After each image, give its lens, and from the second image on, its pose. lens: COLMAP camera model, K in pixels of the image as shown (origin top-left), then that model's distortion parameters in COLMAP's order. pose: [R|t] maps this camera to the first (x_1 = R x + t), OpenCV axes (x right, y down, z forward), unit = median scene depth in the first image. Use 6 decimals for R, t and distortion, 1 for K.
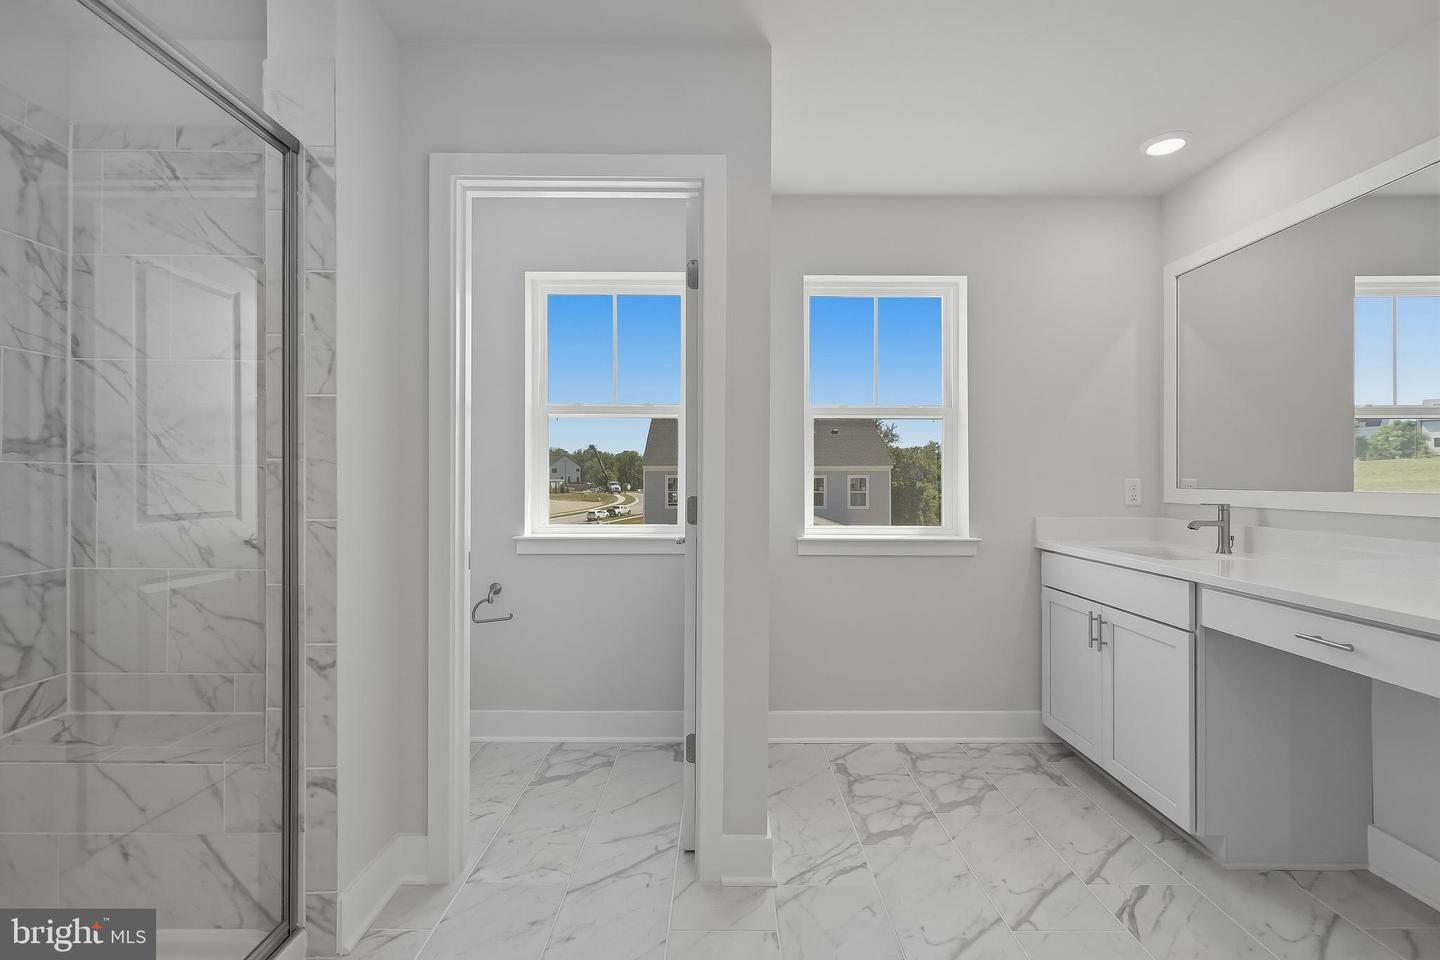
lens RADIAL K [[649.0, 0, 716.0], [0, 649.0, 476.5], [0, 0, 1]] dist [0.001990, -0.002686]
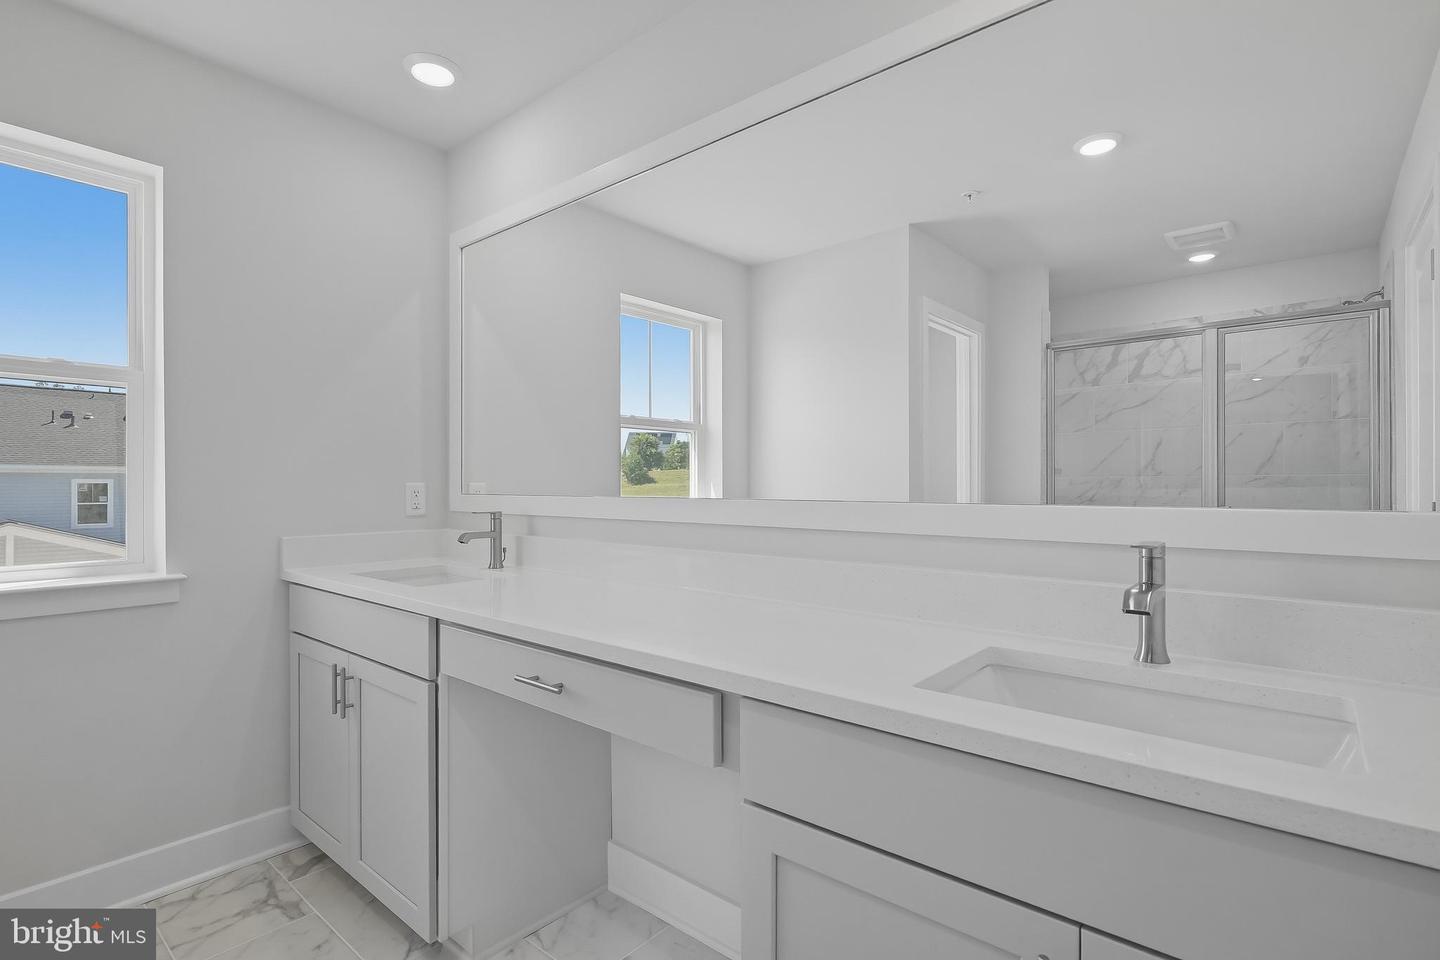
lens RADIAL K [[705.1, 0, 720.0], [0, 705.1, 484.0], [0, 0, 1]] dist [0.004749, -0.002832]
pose [[0.642695, -0.000559, 0.766122, 0.221441], [-0.001415, 0.999997, 0.001917, 0.002535], [-0.766121, -0.002316, 0.642692, 0.141940]]
